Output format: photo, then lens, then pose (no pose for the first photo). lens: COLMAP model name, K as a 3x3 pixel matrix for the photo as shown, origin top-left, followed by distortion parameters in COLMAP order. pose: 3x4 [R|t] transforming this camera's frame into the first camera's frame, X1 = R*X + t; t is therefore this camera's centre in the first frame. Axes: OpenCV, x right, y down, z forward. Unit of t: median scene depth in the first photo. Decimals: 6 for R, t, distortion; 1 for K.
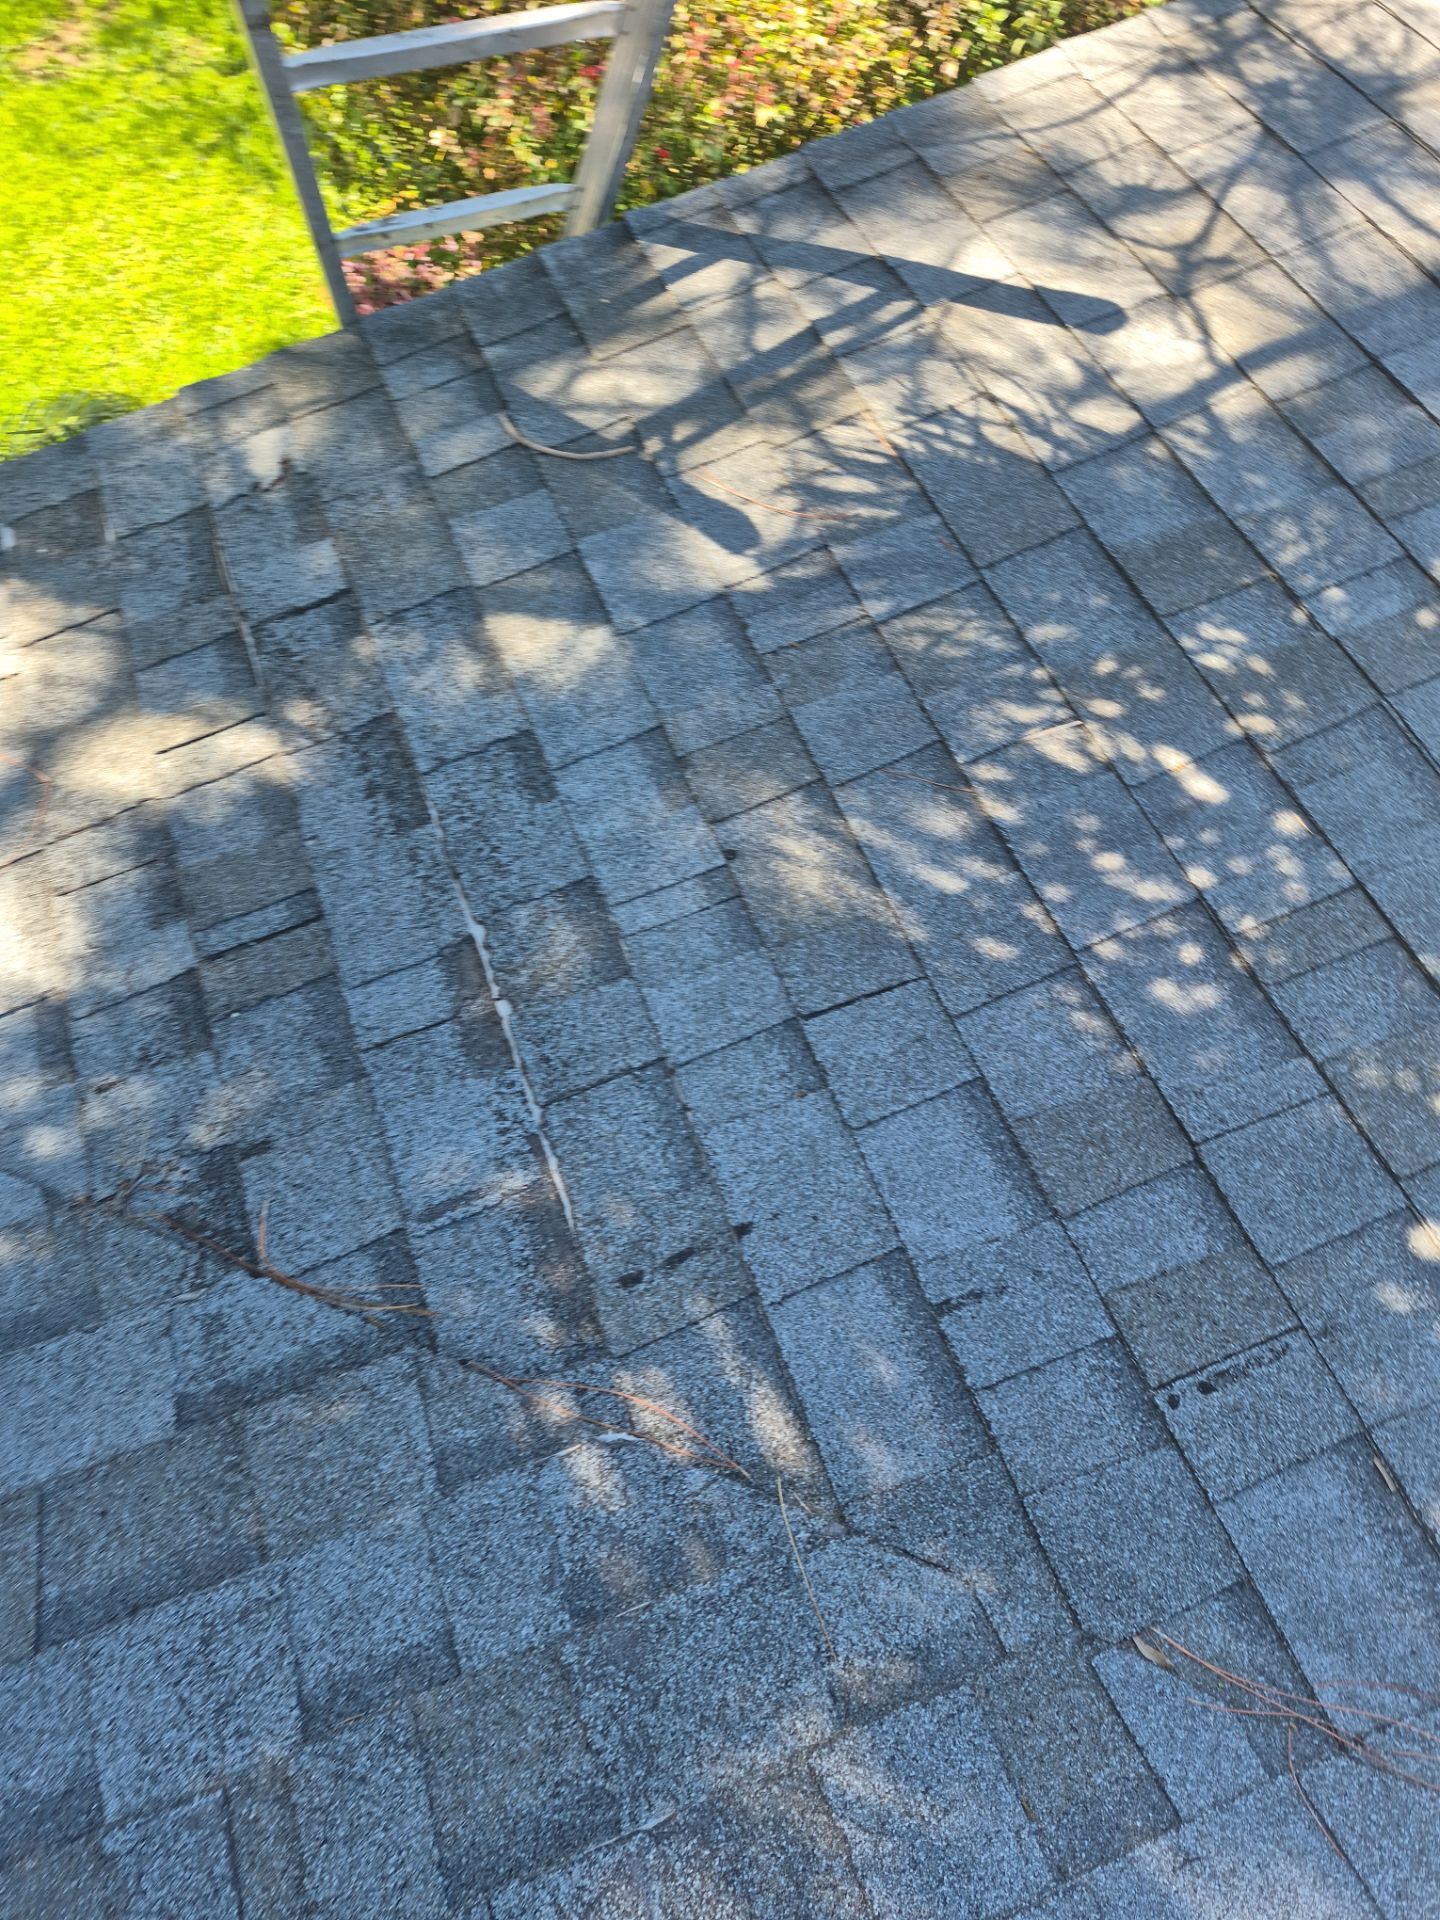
lens RADIAL K [[1379.3, 0, 768.1], [0, 1379.3, 953.1], [0, 0, 1]] dist [0.111815, -0.144277]
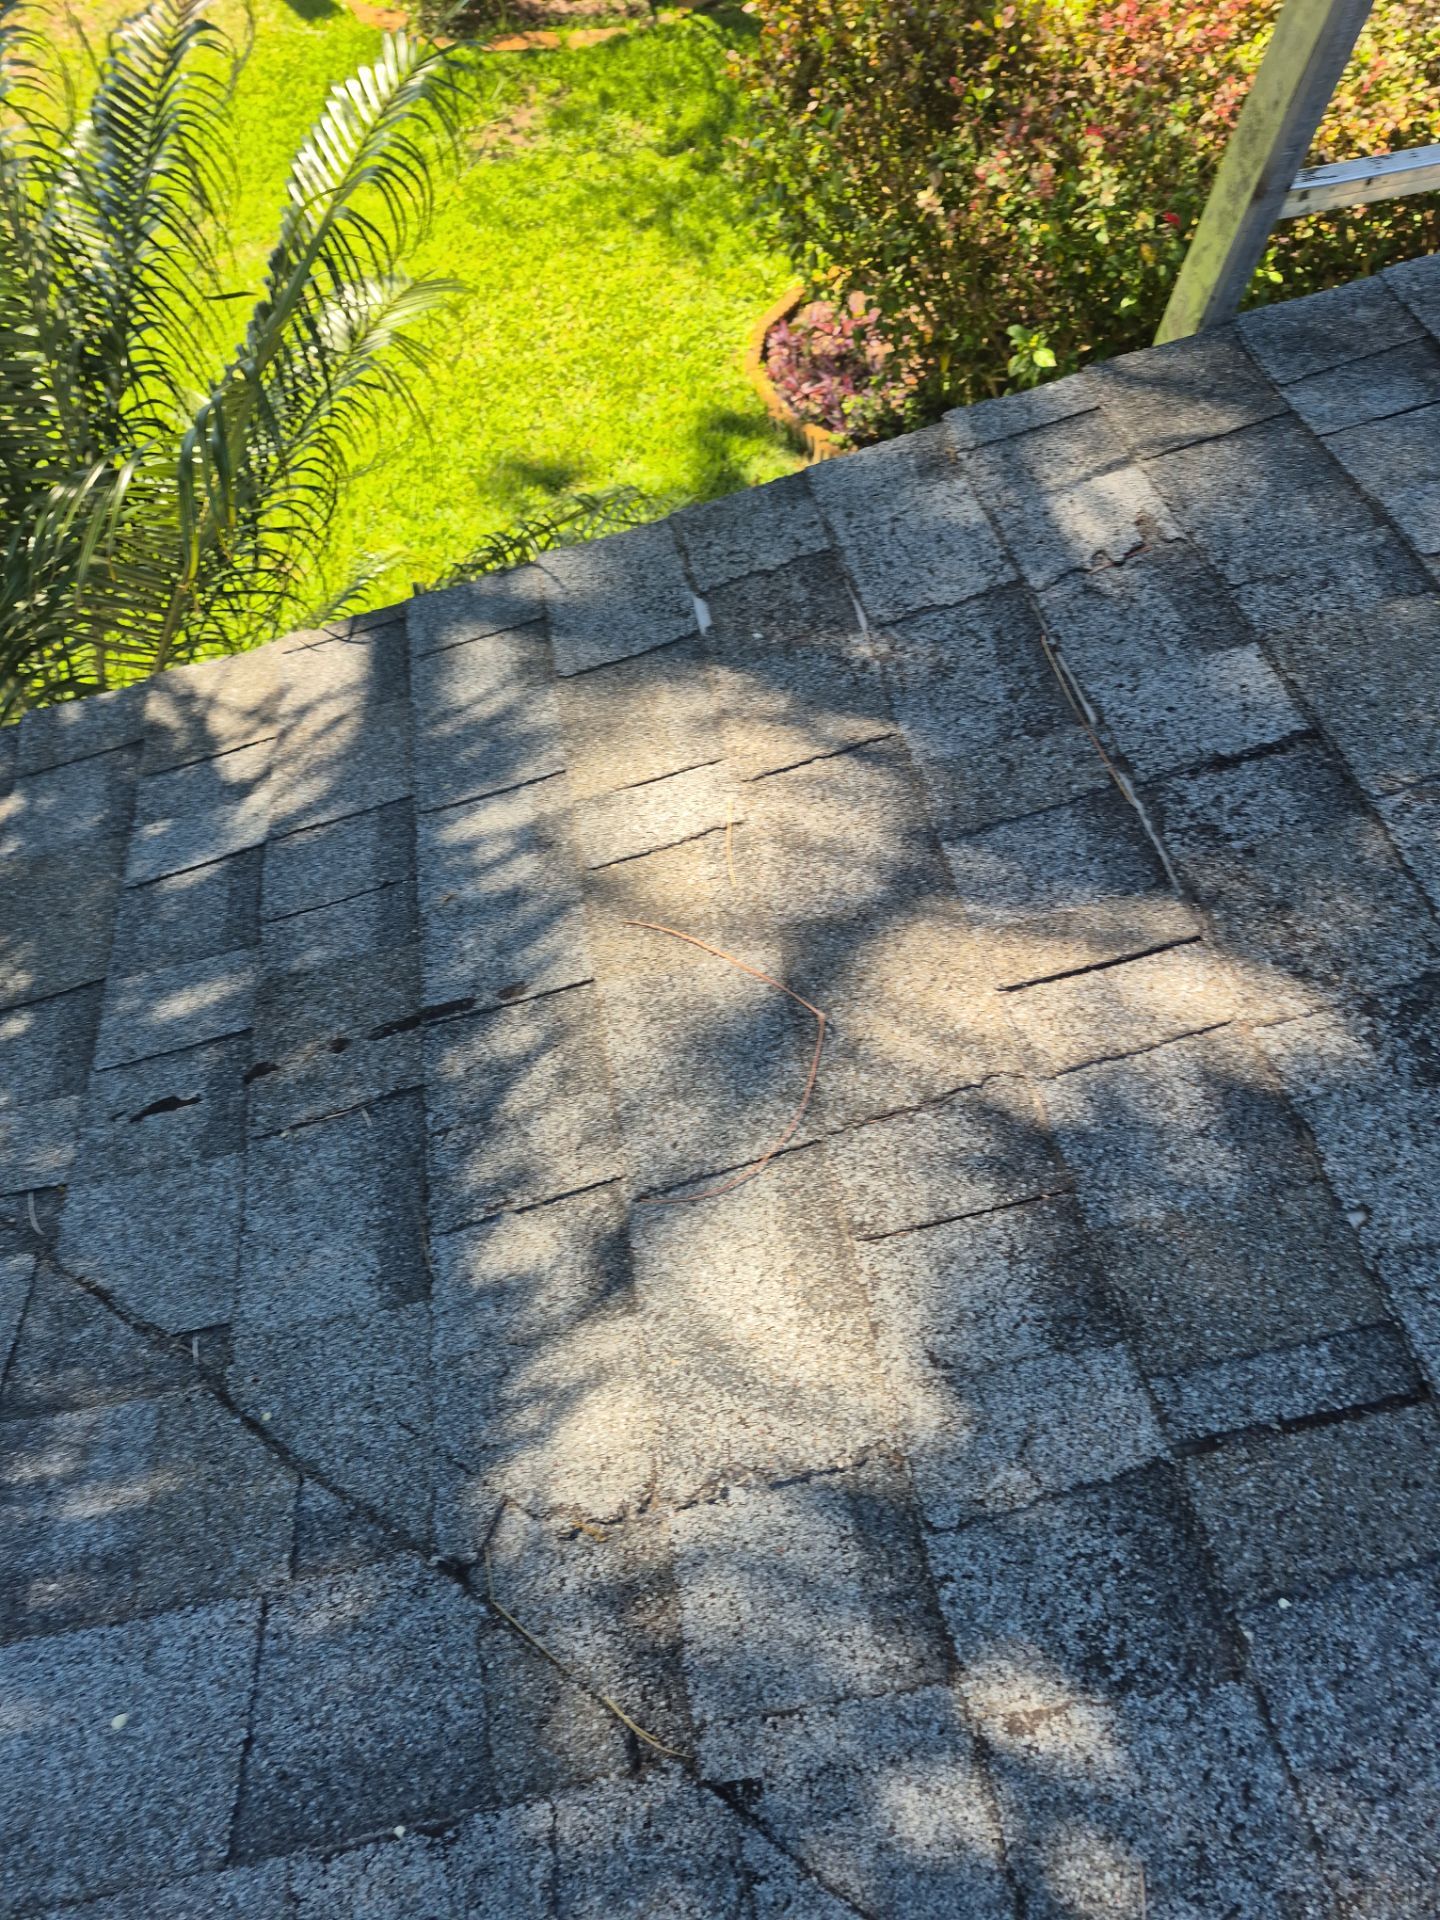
lens RADIAL K [[1413.0, 0, 745.3], [0, 1413.0, 974.9], [0, 0, 1]] dist [0.106980, -0.145363]
pose [[0.975888, 0.115579, -0.185160, -0.454858], [-0.128195, 0.990073, -0.057641, -0.107235], [0.176660, 0.079987, 0.981016, 0.428638]]
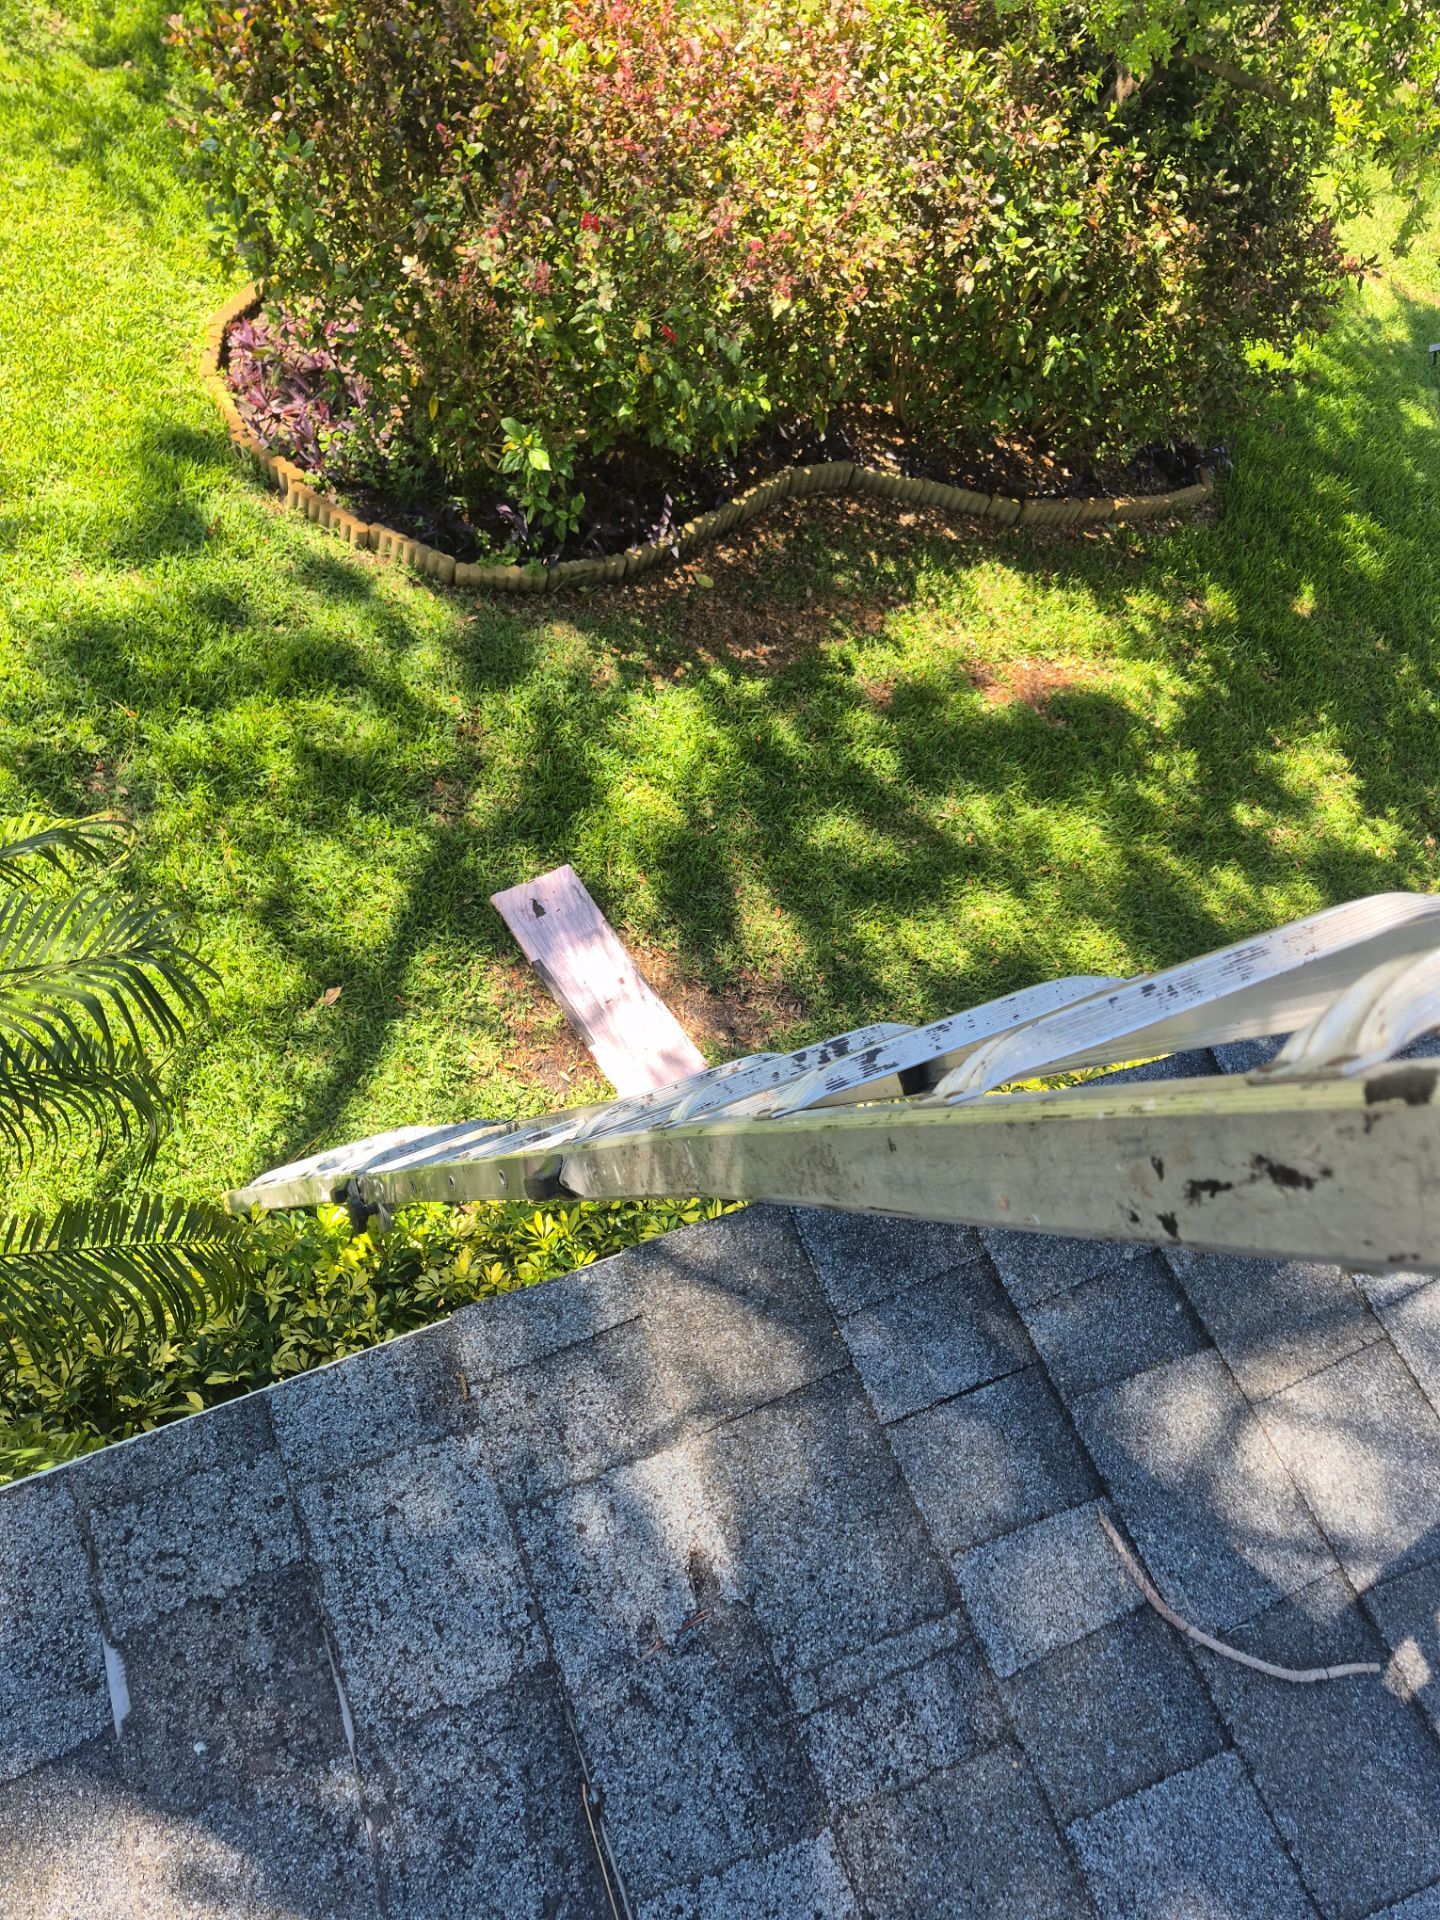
lens RADIAL K [[1387.7, 0, 781.0], [0, 1387.7, 926.9], [0, 0, 1]] dist [0.009284, 0.003407]
pose [[0.974091, 0.107239, 0.199115, -0.536645], [-0.105120, 0.994233, -0.021215, -0.708480], [-0.200241, -0.000266, 0.979747, 0.585593]]
